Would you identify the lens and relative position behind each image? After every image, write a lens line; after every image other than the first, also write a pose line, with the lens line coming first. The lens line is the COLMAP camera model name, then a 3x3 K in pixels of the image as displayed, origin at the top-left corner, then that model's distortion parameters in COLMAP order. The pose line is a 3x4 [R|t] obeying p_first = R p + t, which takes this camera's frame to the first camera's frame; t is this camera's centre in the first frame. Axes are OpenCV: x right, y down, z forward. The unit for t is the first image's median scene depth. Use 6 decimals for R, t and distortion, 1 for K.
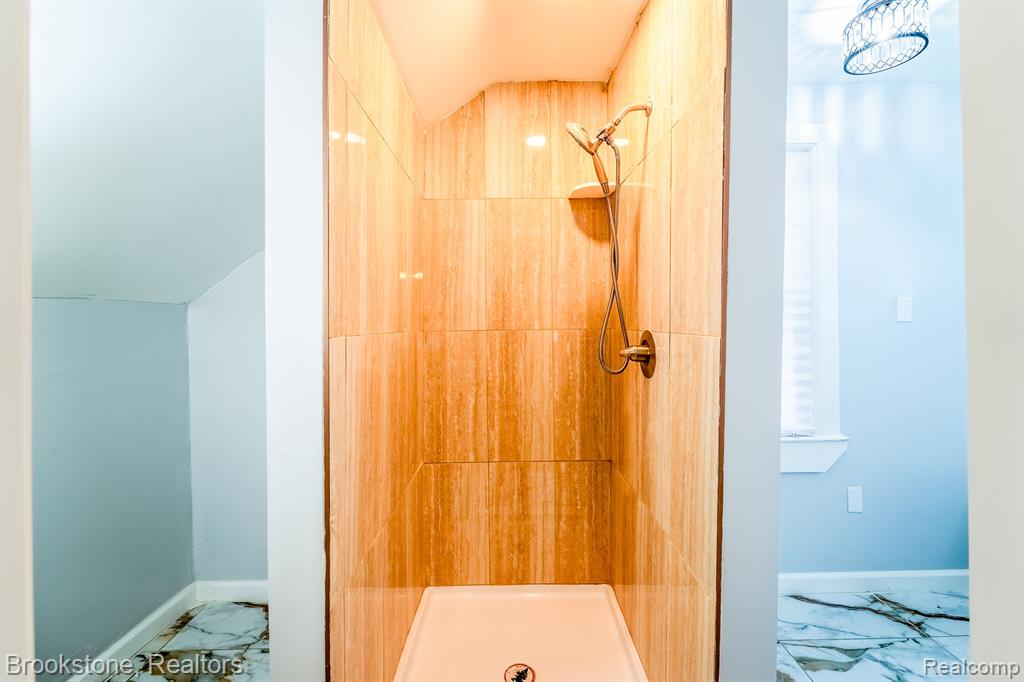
lens RADIAL K [[425.8, 0, 515.6], [0, 425.8, 323.4], [0, 0, 1]] dist [-0.000420, -0.000072]
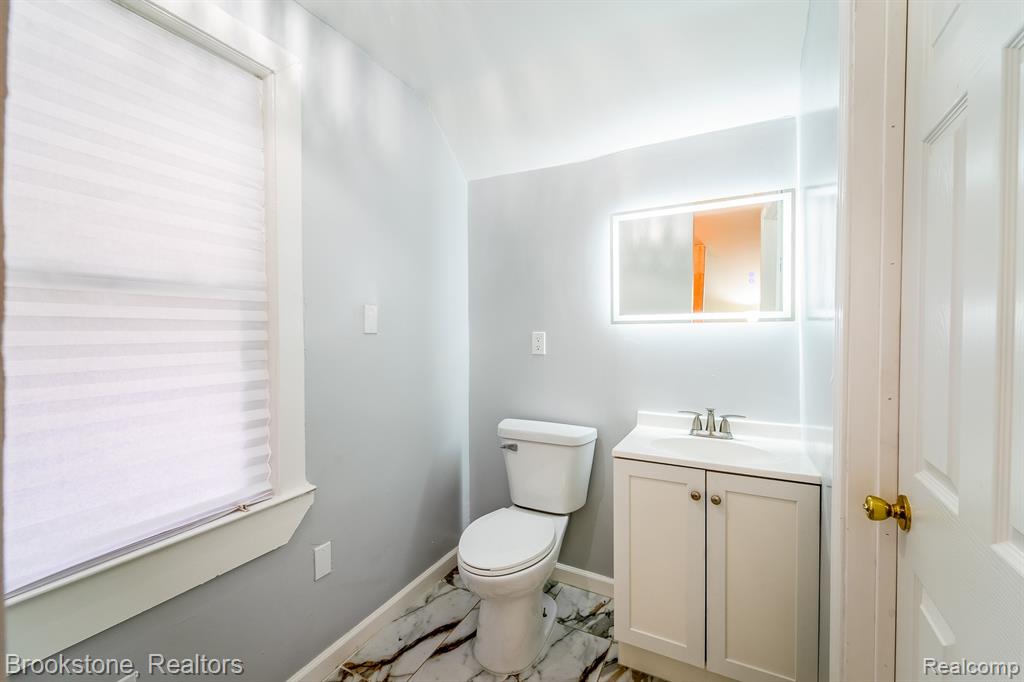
lens RADIAL K [[430.5, 0, 510.9], [0, 430.5, 342.5], [0, 0, 1]] dist [-0.000233, -0.000092]
pose [[0.472351, -0.013300, 0.881310, 0.271685], [-0.006061, 0.999813, 0.018337, -0.003605], [-0.881390, -0.014003, 0.472182, 0.331255]]
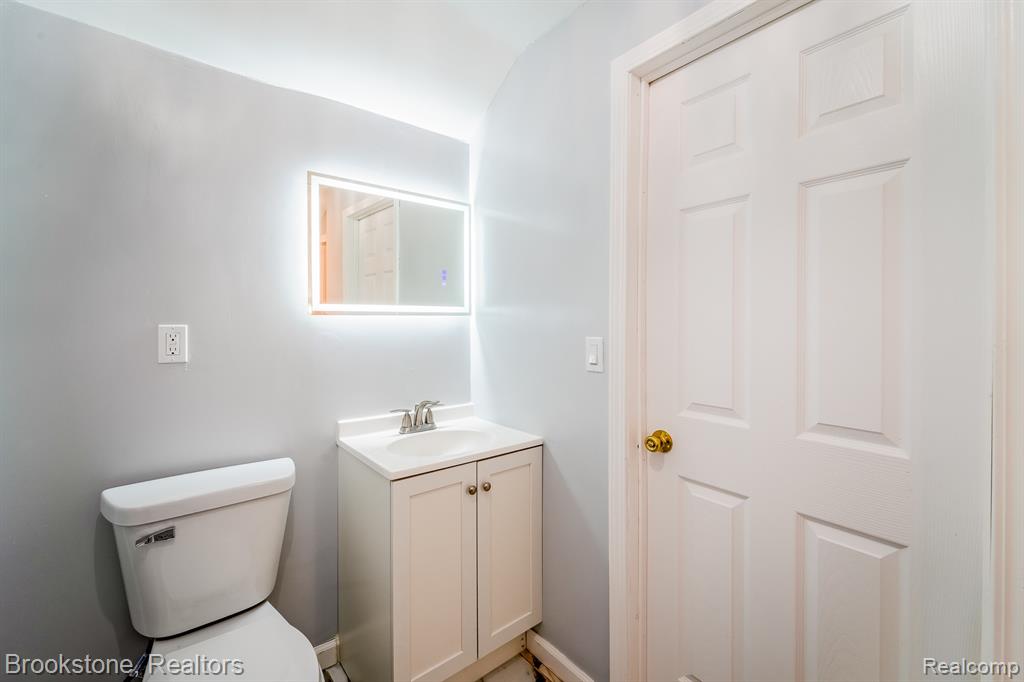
lens RADIAL K [[422.7, 0, 507.5], [0, 422.7, 322.9], [0, 0, 1]] dist [0.000301, -0.000047]
pose [[-0.613471, 0.007847, 0.789678, 0.461588], [-0.000098, 0.999950, -0.010013, -0.007159], [-0.789717, -0.006220, -0.613440, 0.797968]]
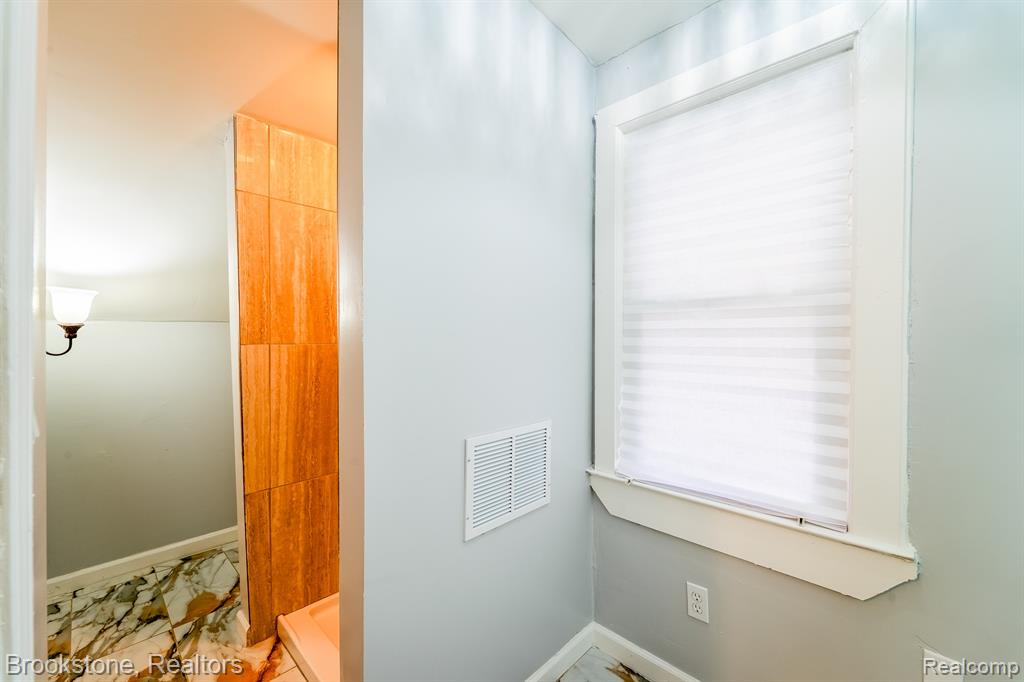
lens RADIAL K [[411.0, 0, 524.2], [0, 411.0, 342.9], [0, 0, 1]] dist [-0.000801, -0.000448]
pose [[0.721357, 0.019910, -0.692278, 0.770891], [-0.008788, 0.999769, 0.019597, -0.007080], [0.692508, -0.008053, 0.721365, 0.280935]]
